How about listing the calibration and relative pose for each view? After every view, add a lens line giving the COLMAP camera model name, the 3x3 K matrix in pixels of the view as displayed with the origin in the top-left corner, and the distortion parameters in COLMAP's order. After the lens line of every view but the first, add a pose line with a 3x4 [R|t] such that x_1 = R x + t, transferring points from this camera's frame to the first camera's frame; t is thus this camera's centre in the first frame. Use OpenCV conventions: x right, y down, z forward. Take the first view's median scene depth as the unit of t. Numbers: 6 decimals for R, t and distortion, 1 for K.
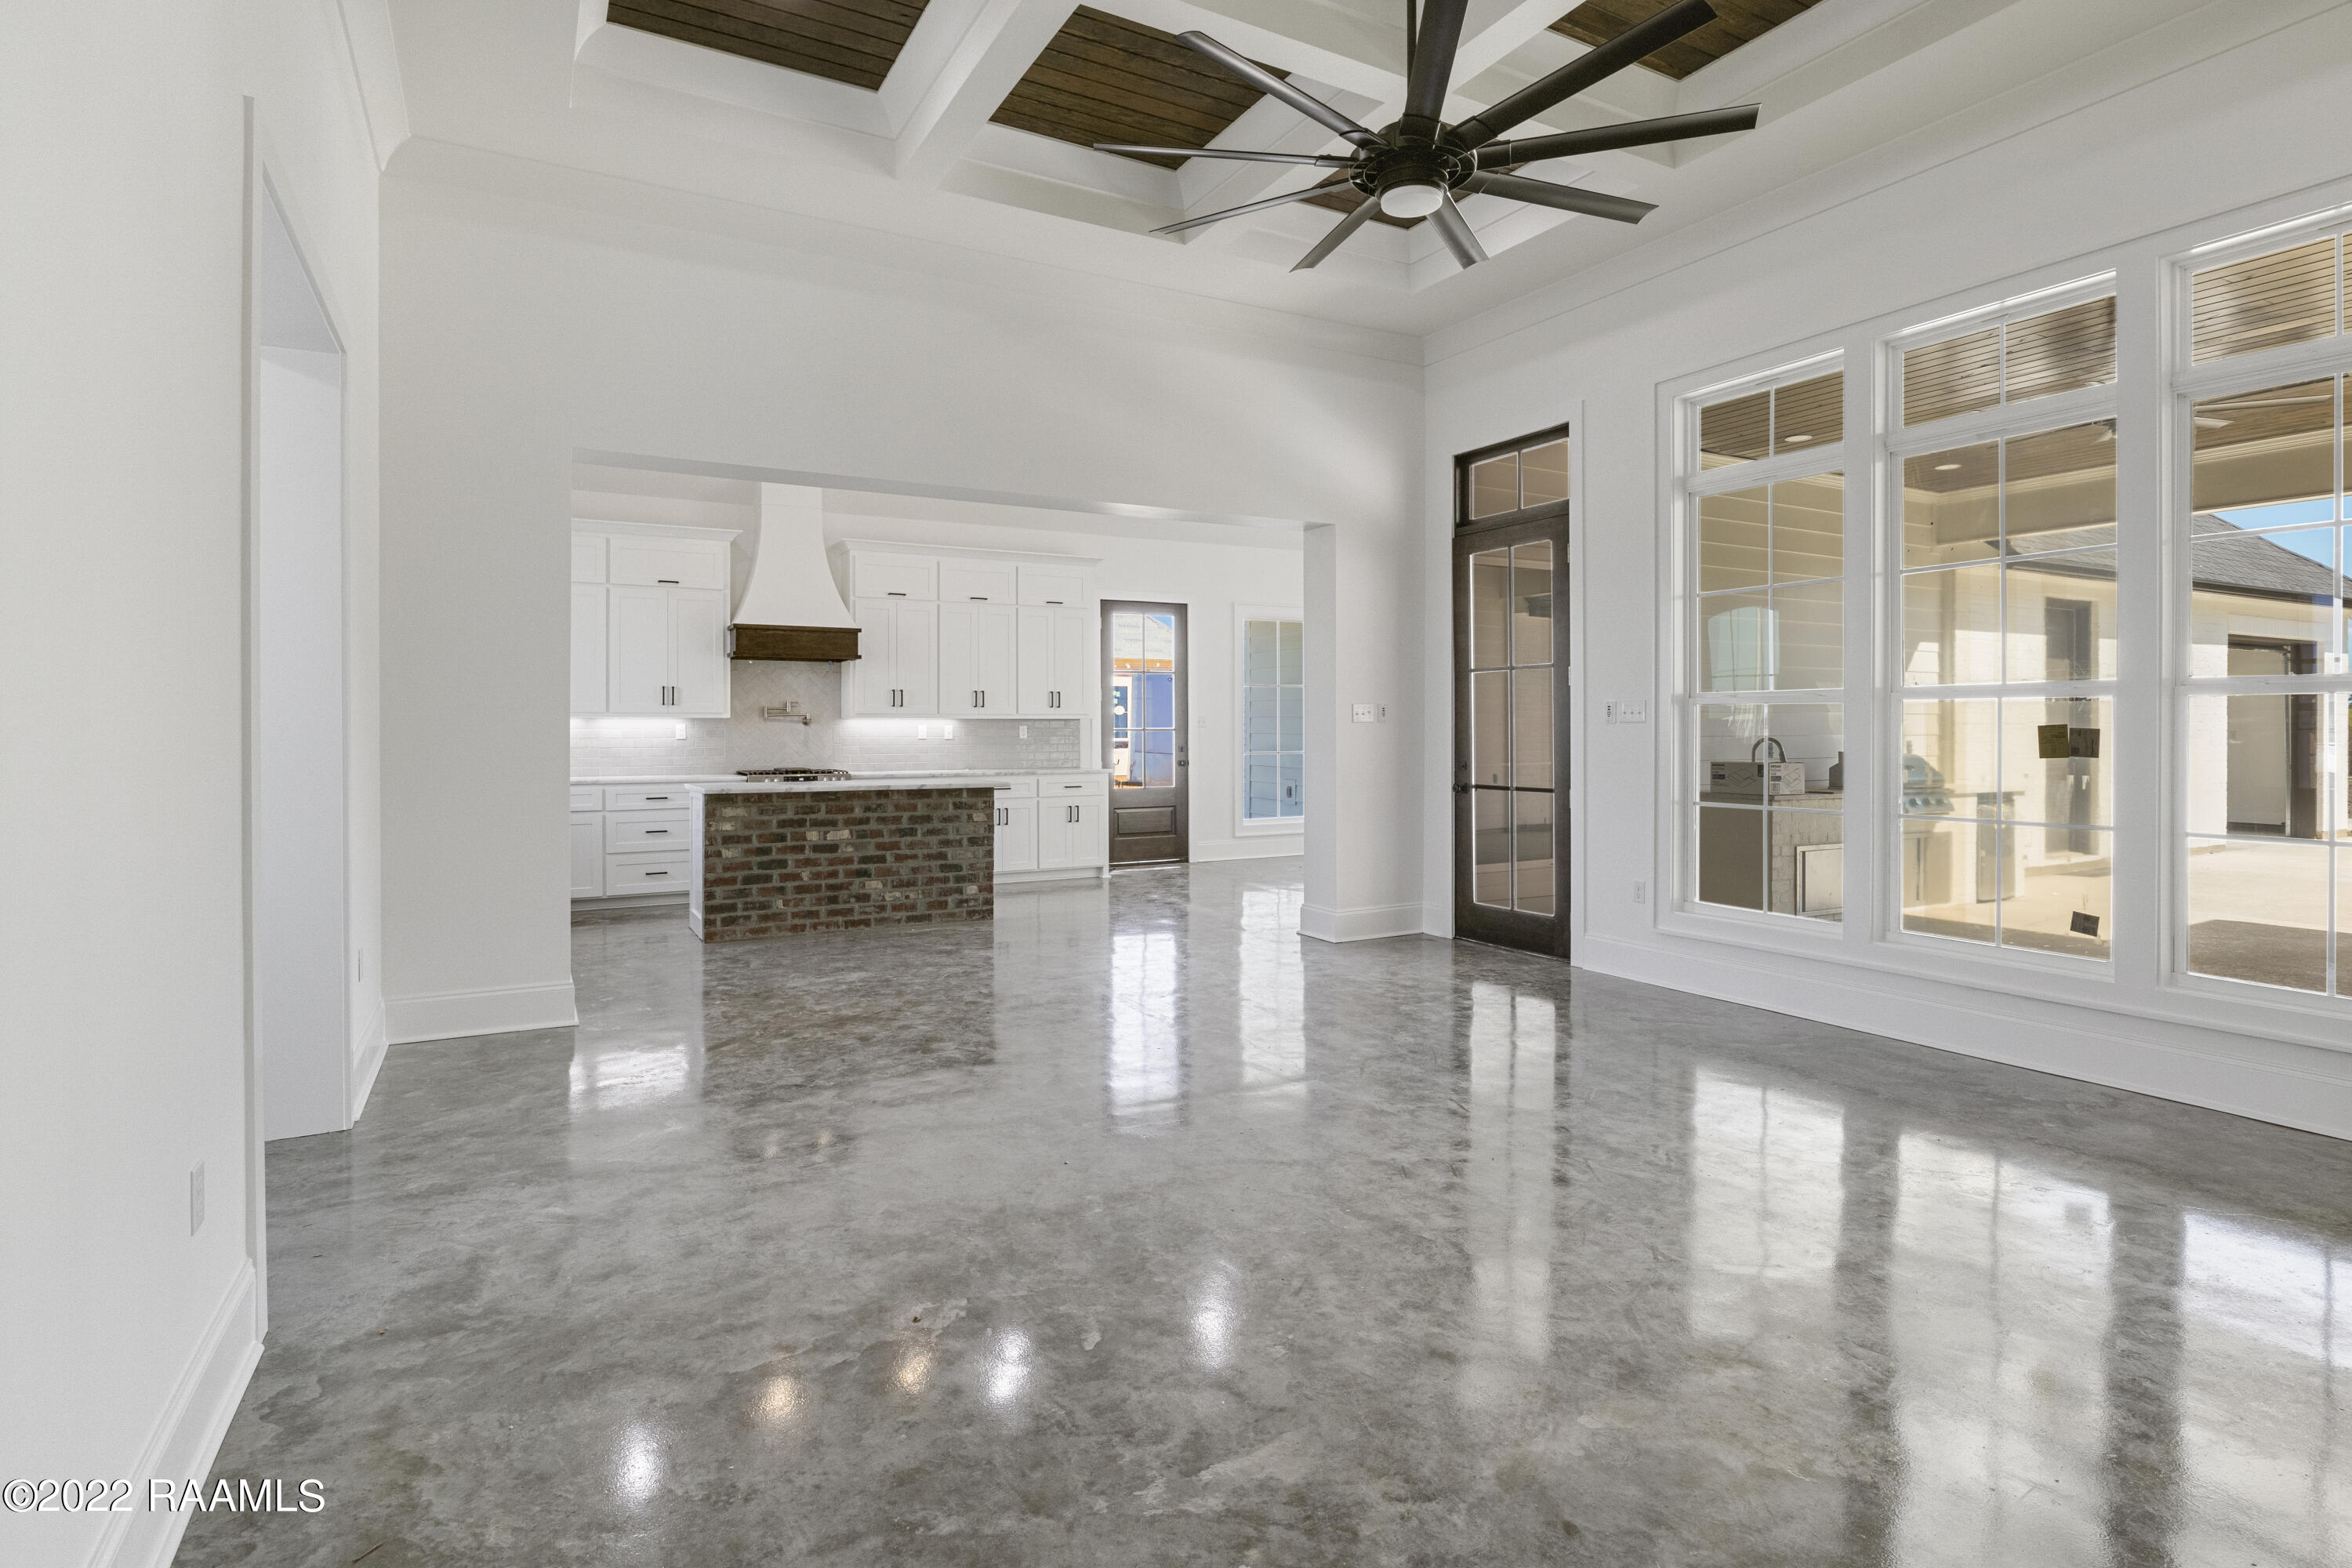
lens RADIAL K [[1179.3, 0, 1175.1], [0, 1179.3, 738.5], [0, 0, 1]] dist [-0.028727, 0.000027]
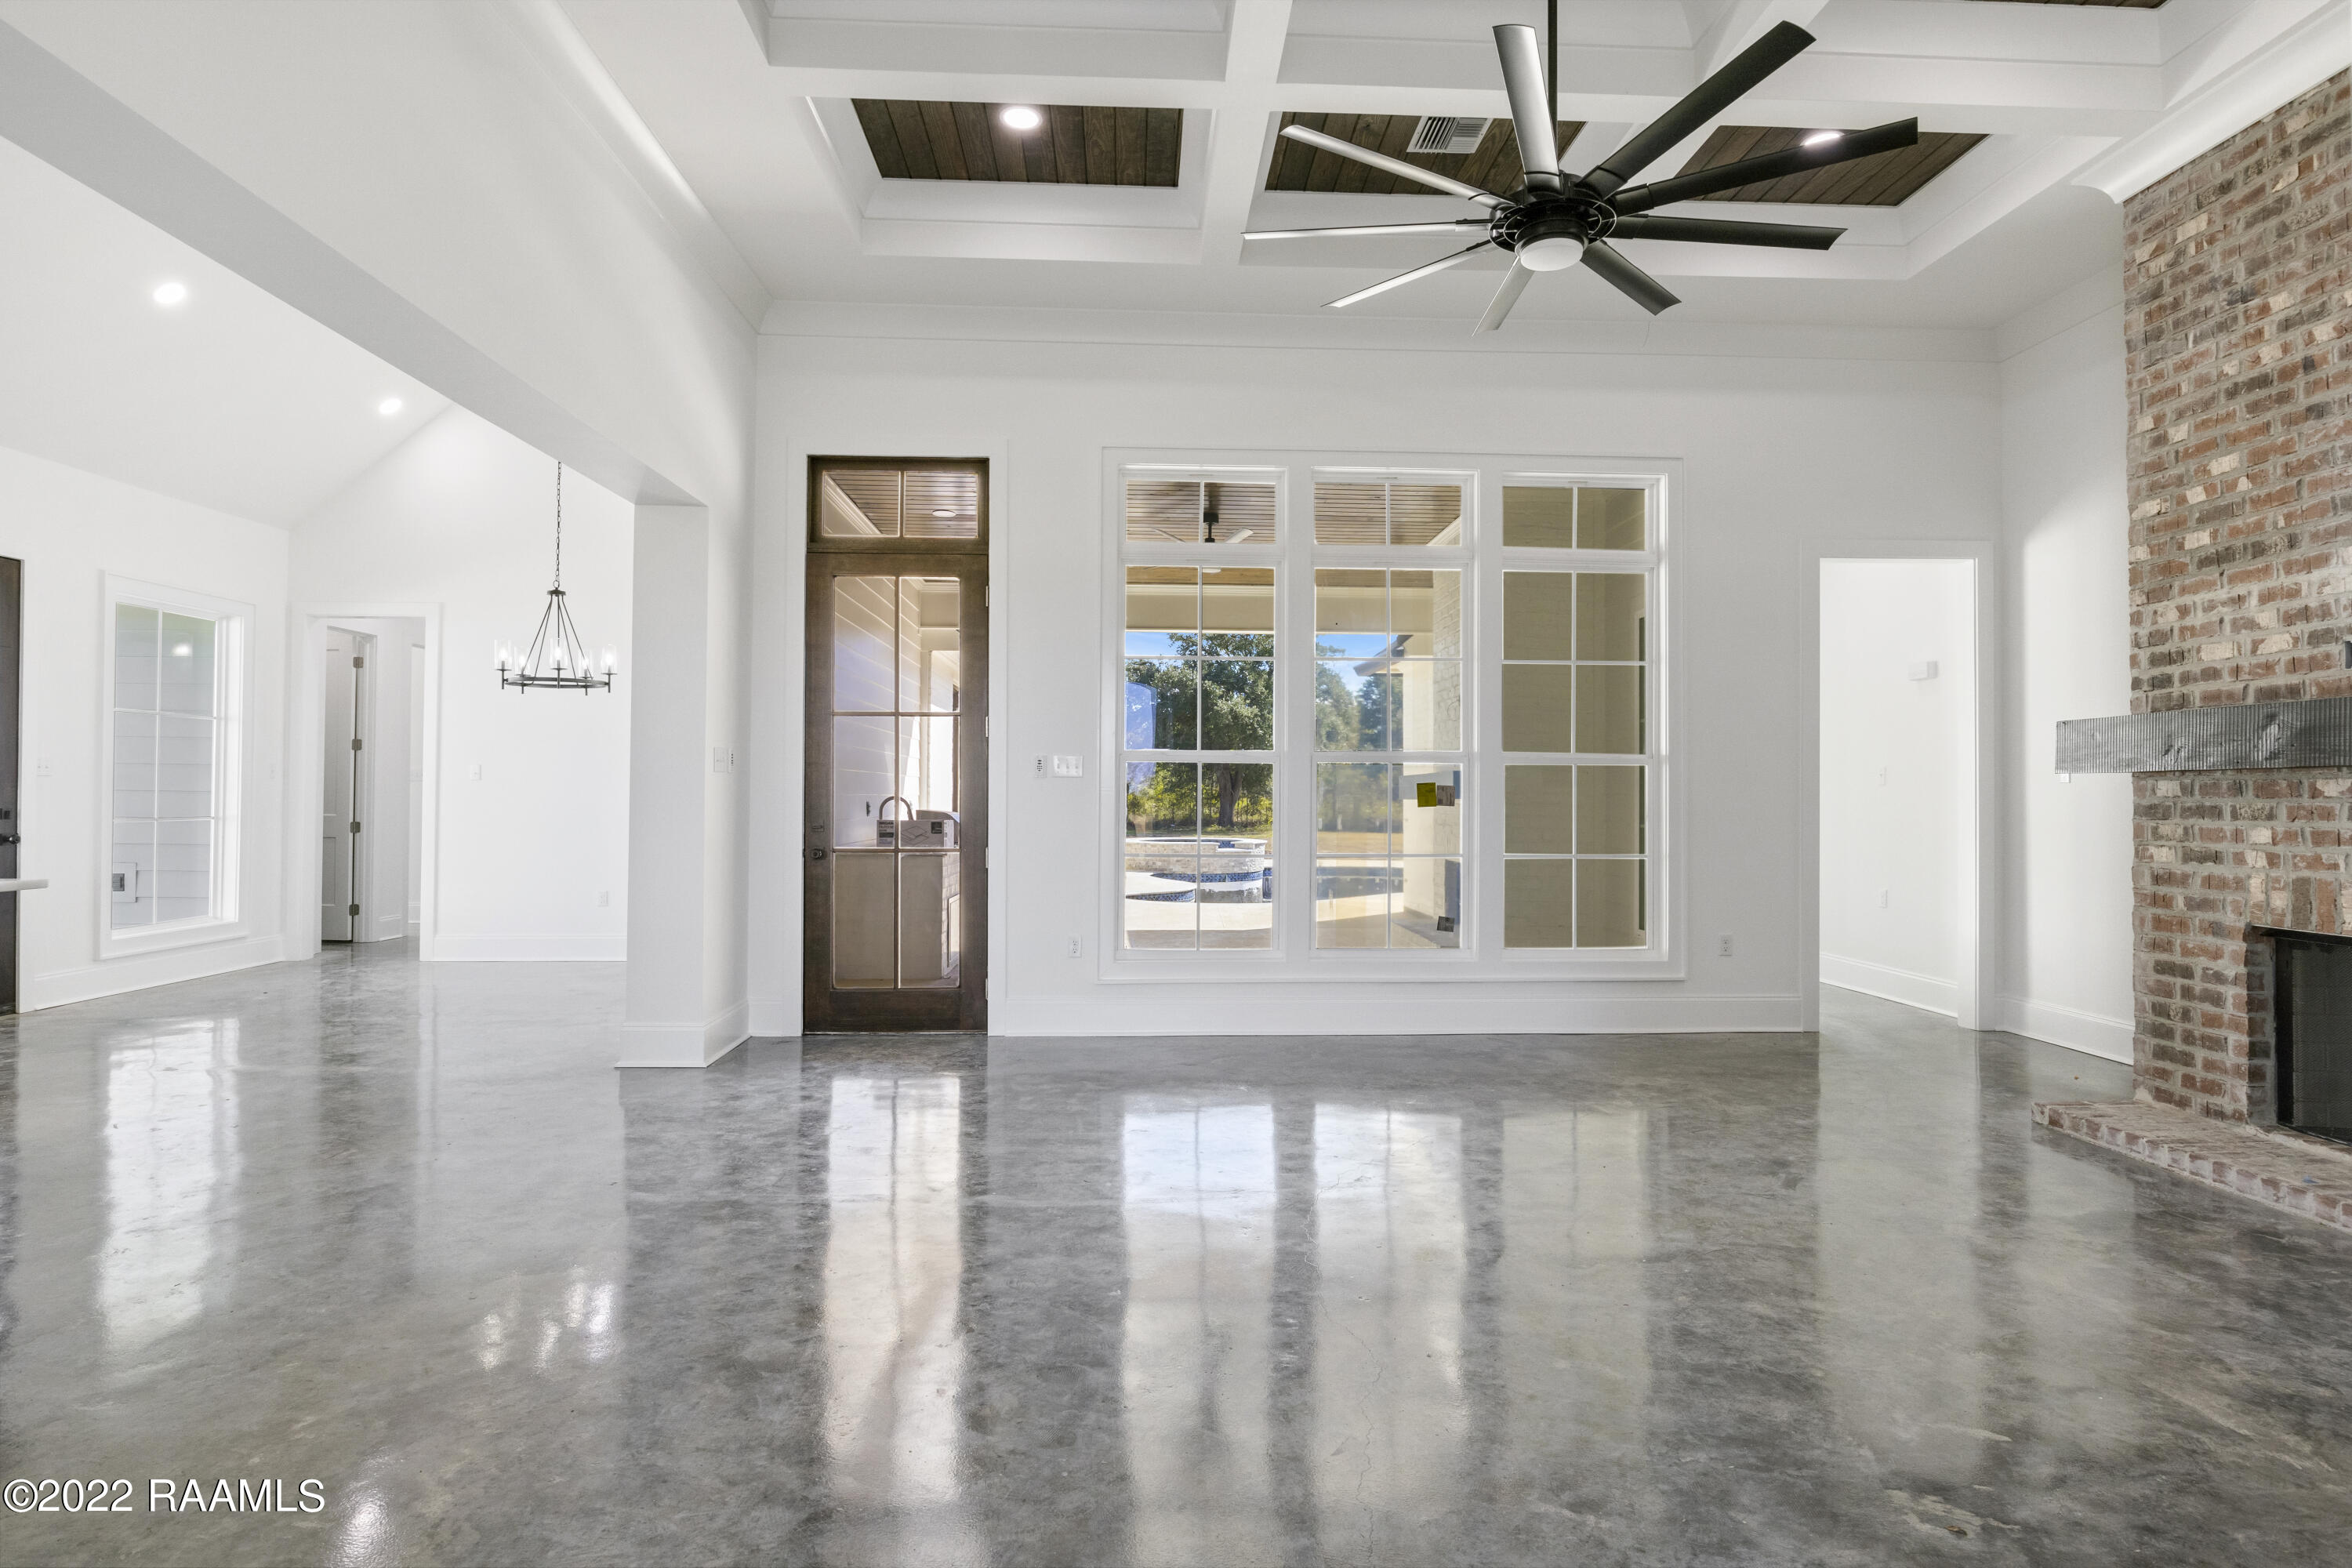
lens RADIAL K [[1200.9, 0, 1176.0], [0, 1200.9, 784.0], [0, 0, 1]] dist [-0.010046, 0.000724]
pose [[0.445721, 0.011091, 0.895103, -0.489137], [0.000289, 0.999921, -0.012534, 0.004959], [-0.895172, 0.005845, 0.445683, 0.466160]]
